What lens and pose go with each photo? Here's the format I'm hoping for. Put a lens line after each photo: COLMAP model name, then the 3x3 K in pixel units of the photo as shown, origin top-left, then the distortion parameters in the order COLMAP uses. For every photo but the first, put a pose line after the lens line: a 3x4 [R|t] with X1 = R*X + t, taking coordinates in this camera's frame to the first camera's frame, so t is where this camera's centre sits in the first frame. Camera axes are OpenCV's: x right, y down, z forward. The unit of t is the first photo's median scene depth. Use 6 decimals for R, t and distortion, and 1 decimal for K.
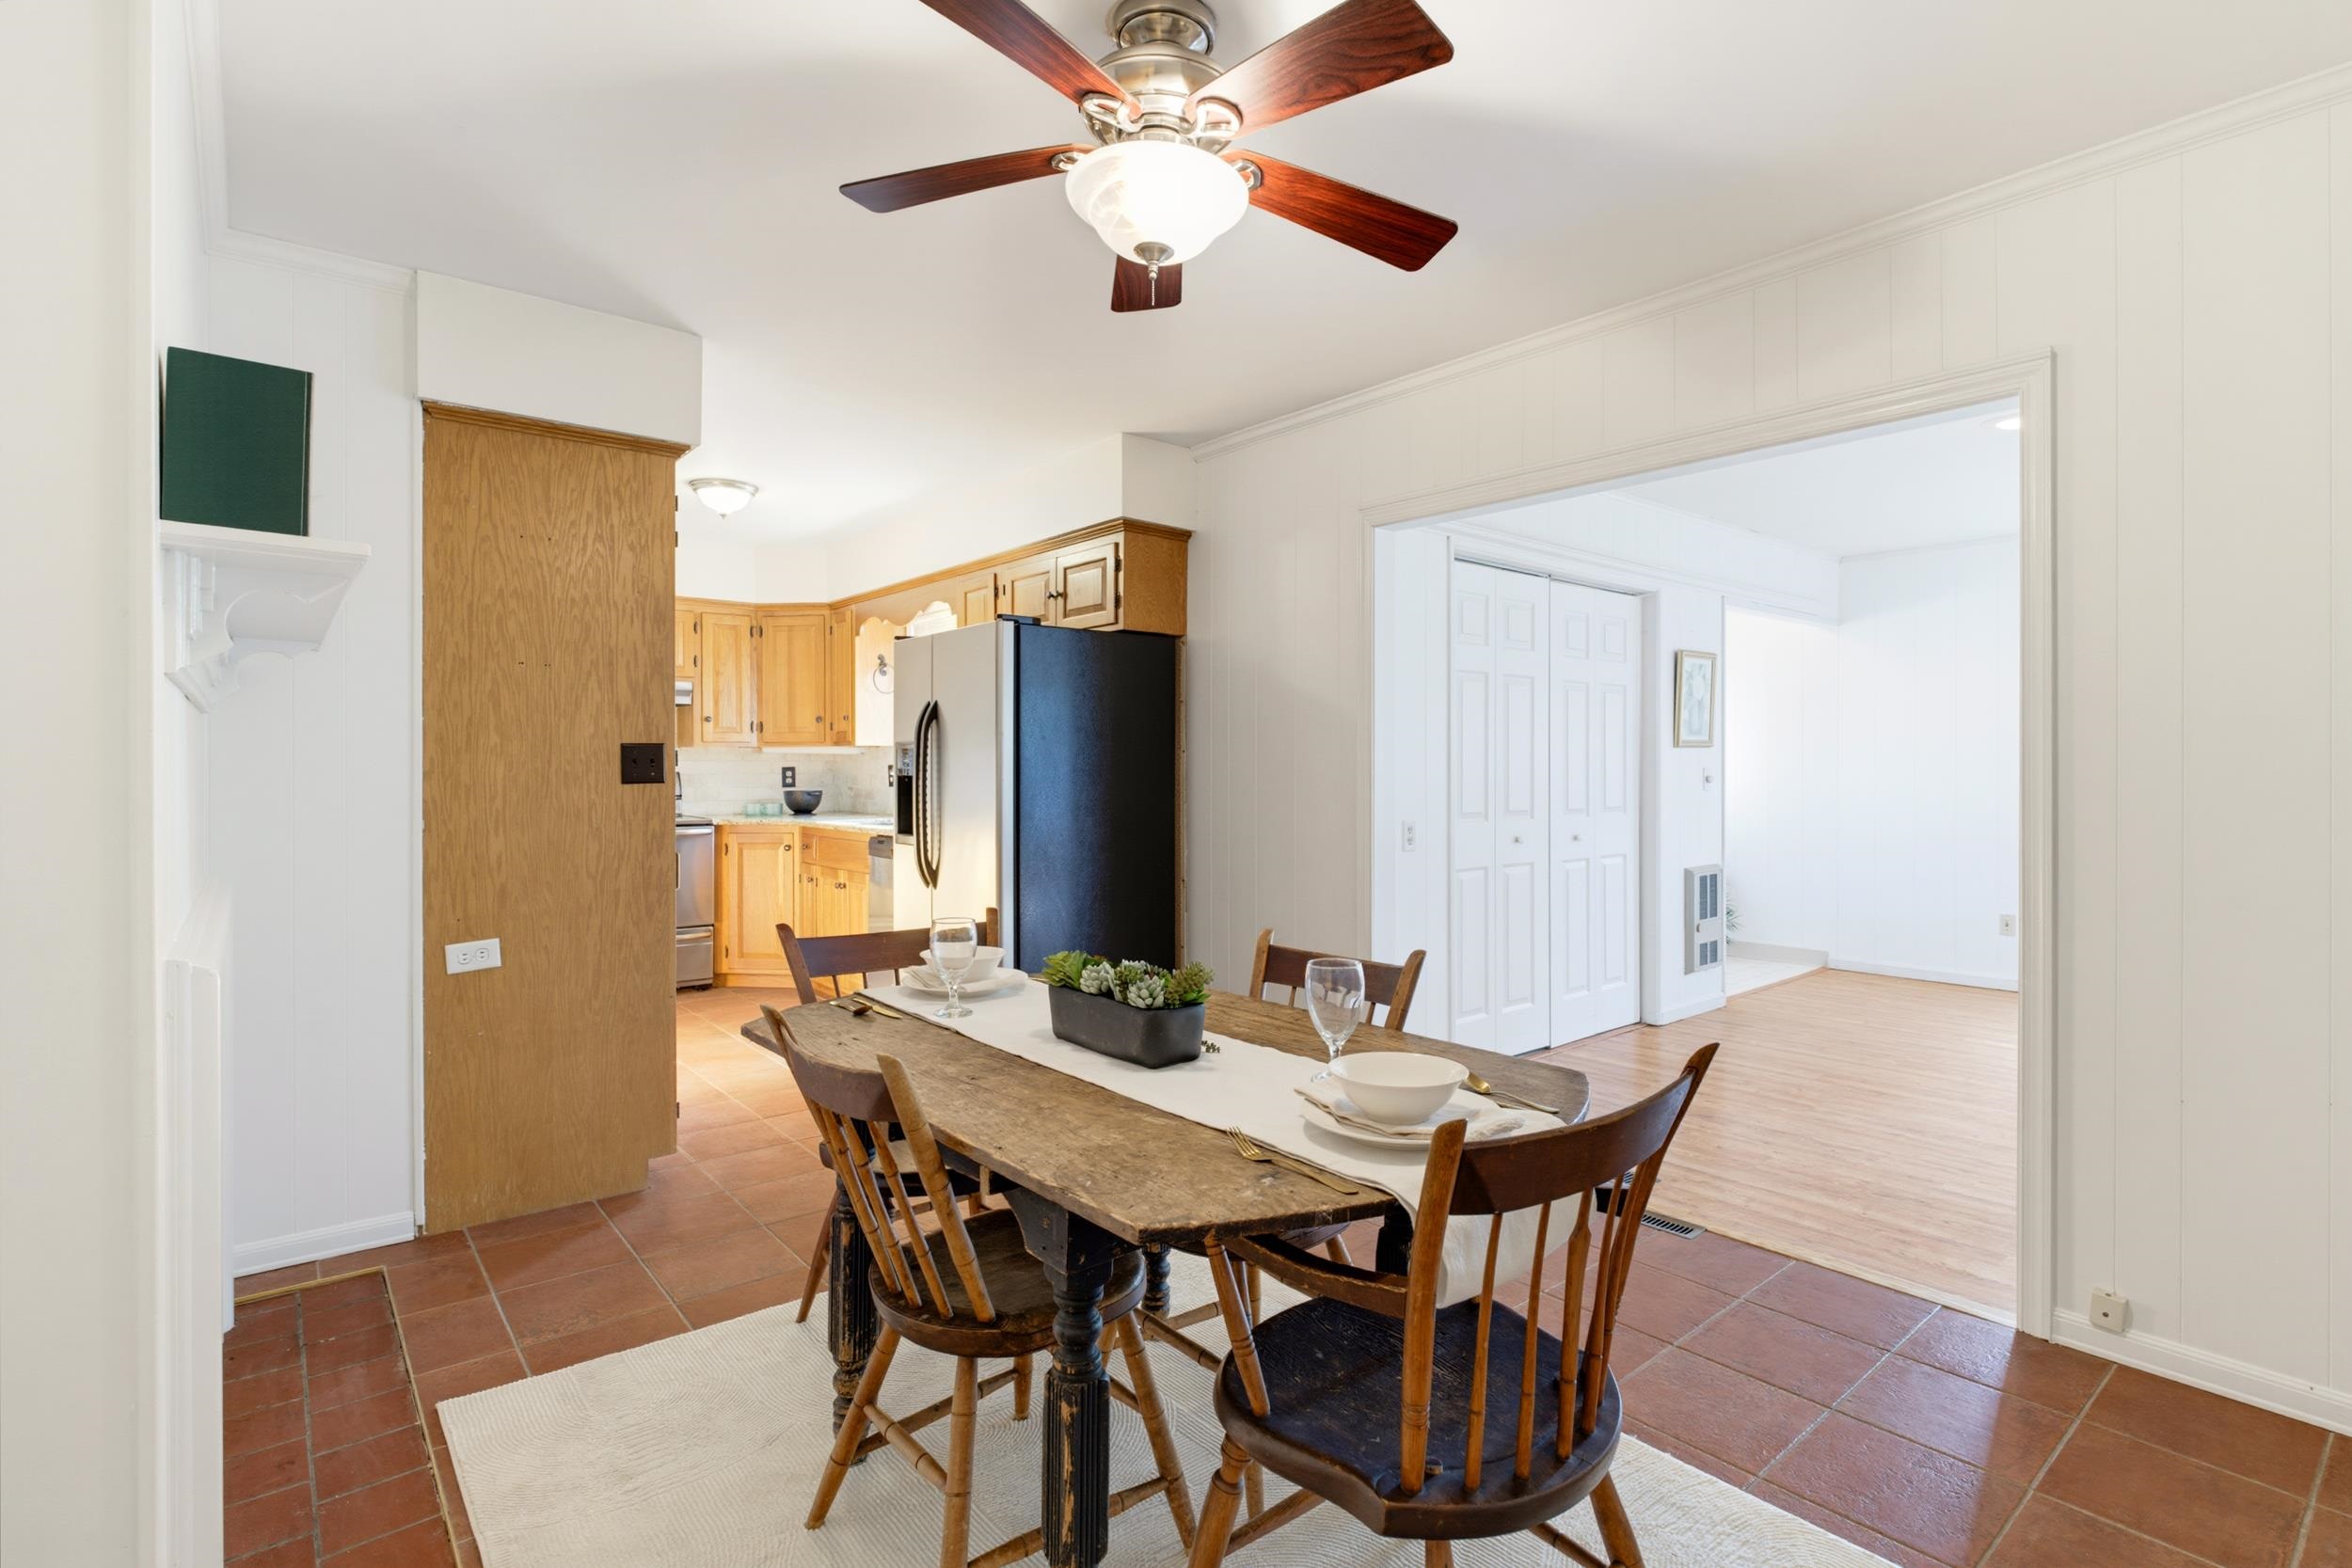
lens RADIAL K [[1111.9, 0, 1170.1], [0, 1111.9, 761.0], [0, 0, 1]] dist [-0.012347, 0.000440]
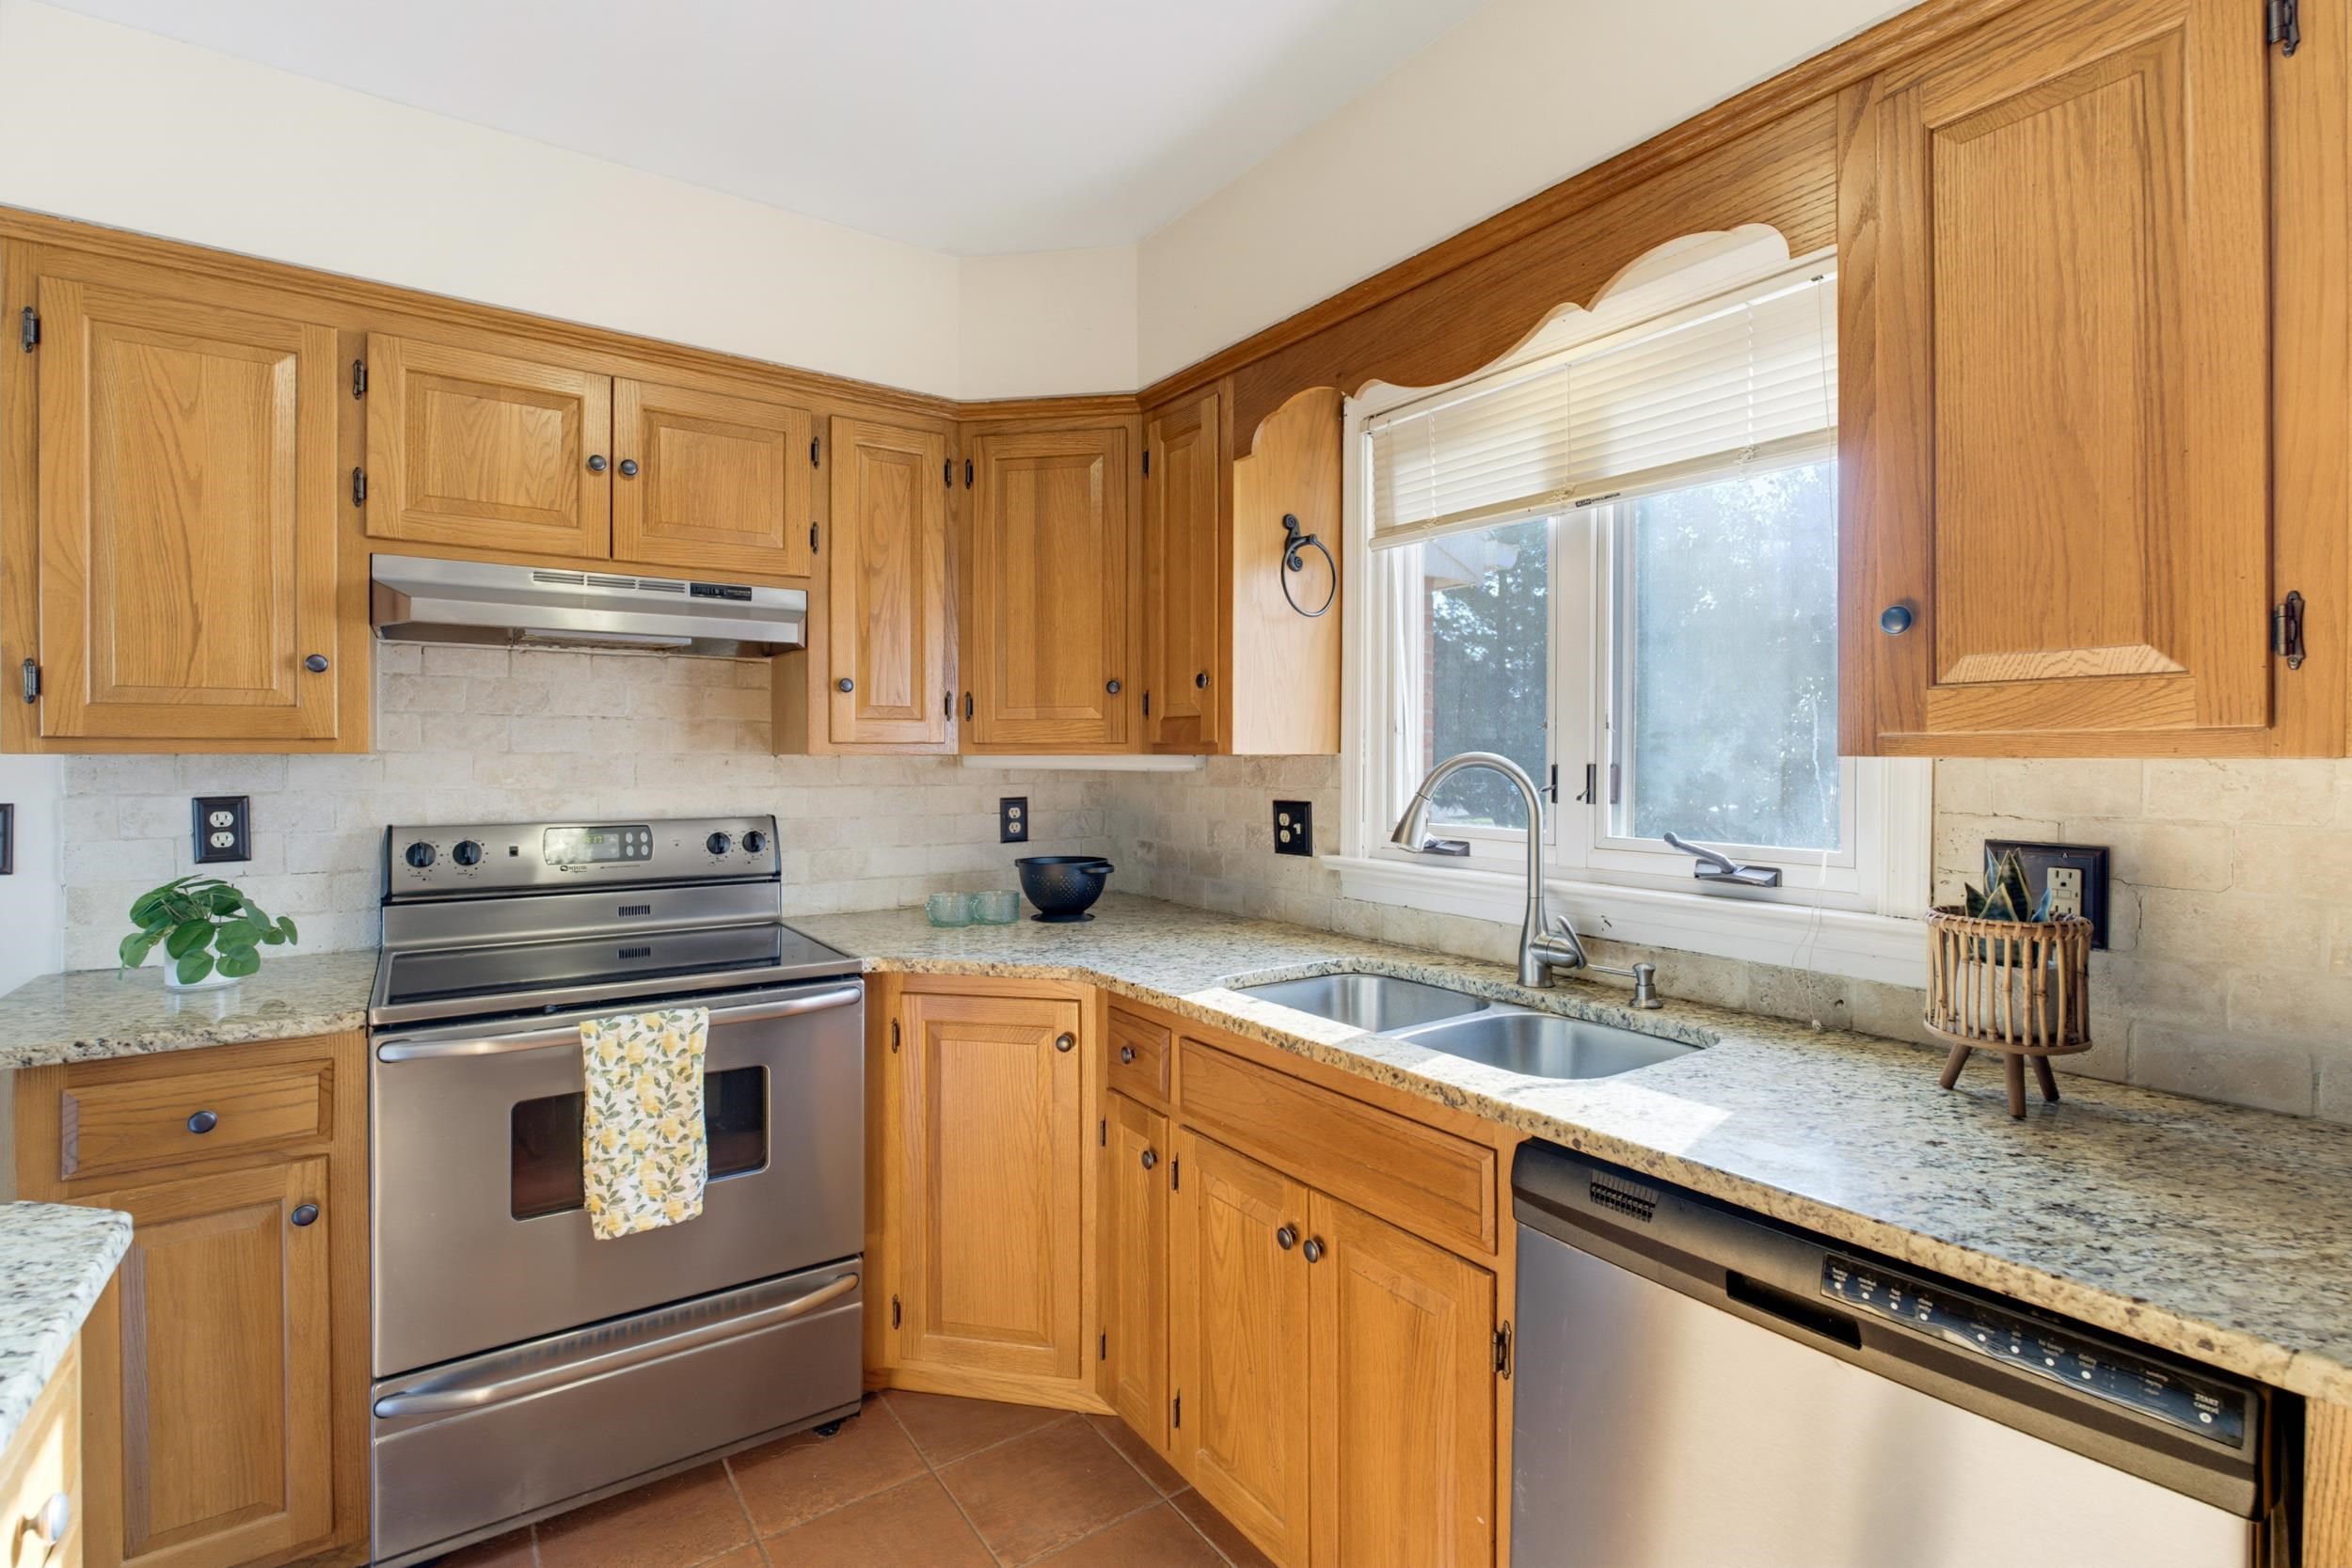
lens RADIAL K [[1069.0, 0, 1177.3], [0, 1069.0, 760.4], [0, 0, 1]] dist [-0.011893, 0.001512]
pose [[0.996731, 0.000784, -0.080793, -0.271434], [-0.000504, 0.999994, 0.003487, -0.012732], [0.080796, -0.003434, 0.996725, 0.639467]]
